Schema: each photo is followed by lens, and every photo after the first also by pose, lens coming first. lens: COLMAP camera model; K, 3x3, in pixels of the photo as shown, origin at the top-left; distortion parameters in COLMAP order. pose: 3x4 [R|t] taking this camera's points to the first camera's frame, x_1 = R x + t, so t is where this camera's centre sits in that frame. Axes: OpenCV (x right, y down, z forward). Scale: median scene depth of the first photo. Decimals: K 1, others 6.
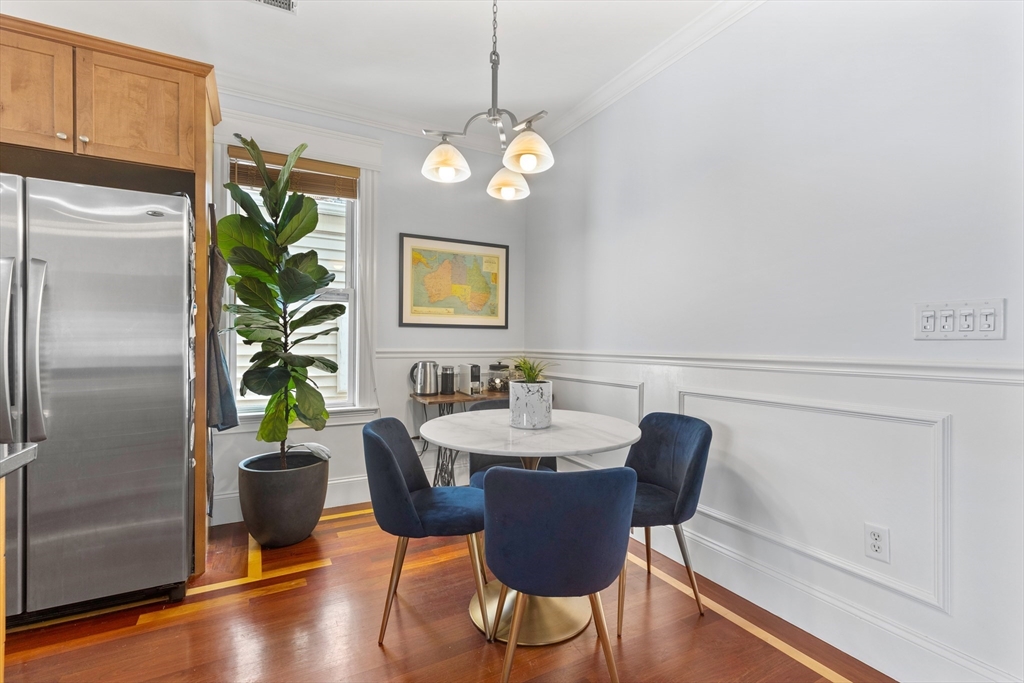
lens RADIAL K [[470.7, 0, 520.9], [0, 470.7, 344.7], [0, 0, 1]] dist [0.002723, 0.000033]
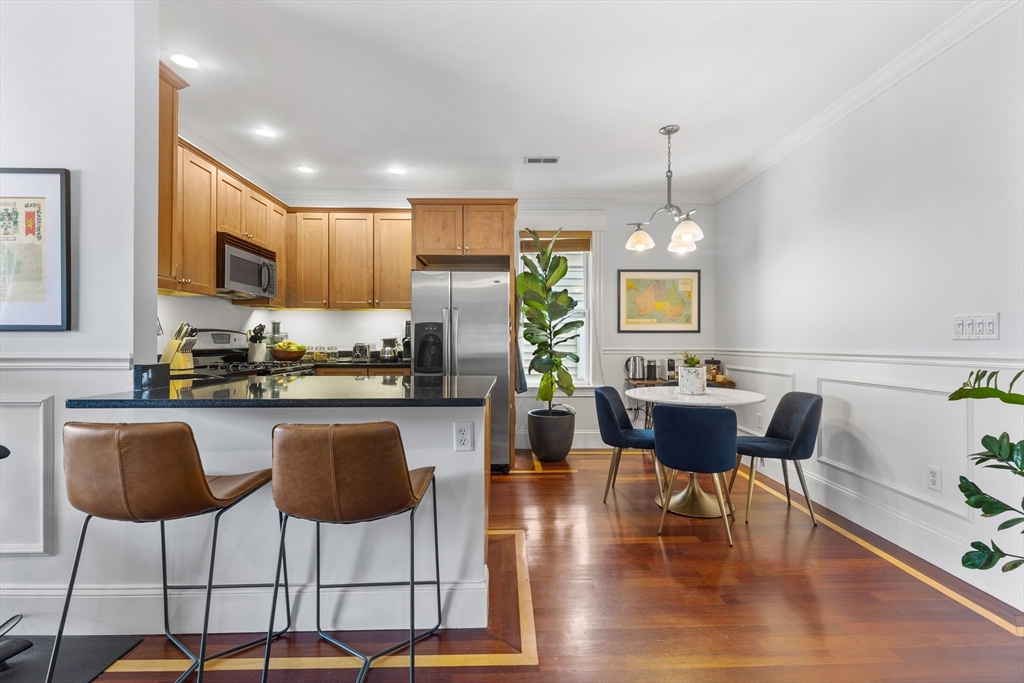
lens RADIAL K [[470.4, 0, 514.2], [0, 470.4, 339.9], [0, 0, 1]] dist [0.009710, 0.000073]
pose [[0.881797, -0.009119, -0.471541, 0.186367], [0.002956, 0.999900, -0.013809, 0.003848], [0.471620, 0.010783, 0.881736, -0.563561]]
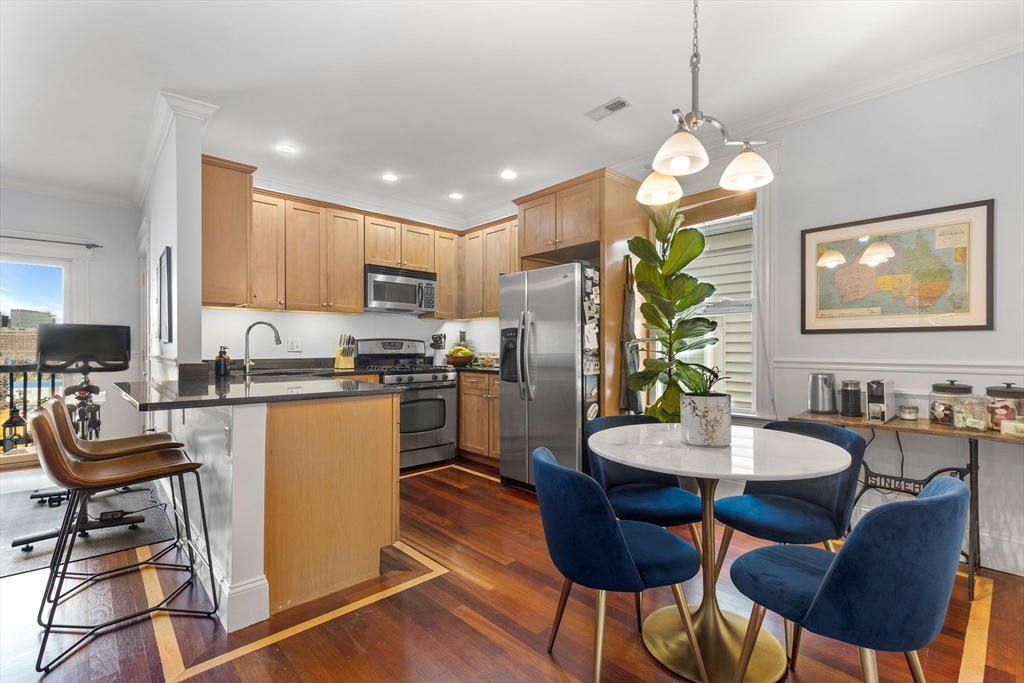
lens RADIAL K [[465.8, 0, 512.0], [0, 465.8, 347.8], [0, 0, 1]] dist [0.004711, -0.000076]
pose [[0.232558, -0.006529, -0.972561, 0.602125], [-0.004374, 0.999960, -0.007759, -0.002602], [0.972573, 0.006058, 0.232521, 0.309241]]
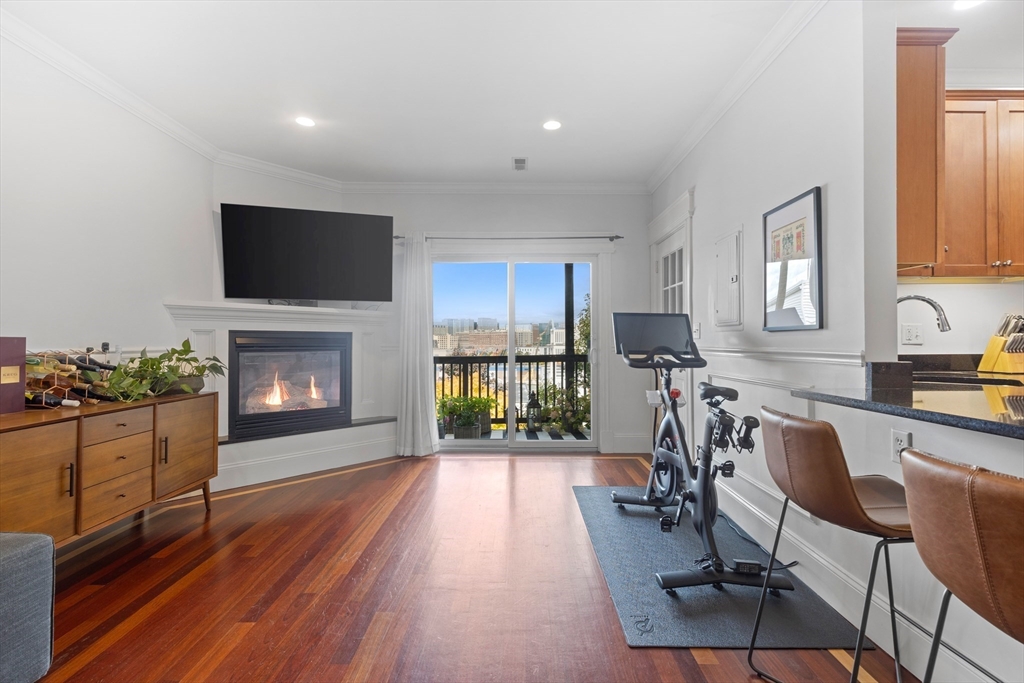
lens RADIAL K [[468.7, 0, 524.4], [0, 468.7, 337.7], [0, 0, 1]] dist [0.006329, -0.000029]
pose [[-0.477546, -0.015051, -0.878478, 0.197112], [-0.006185, 0.999886, -0.013769, 0.006748], [0.878585, -0.001142, -0.477585, -0.314791]]
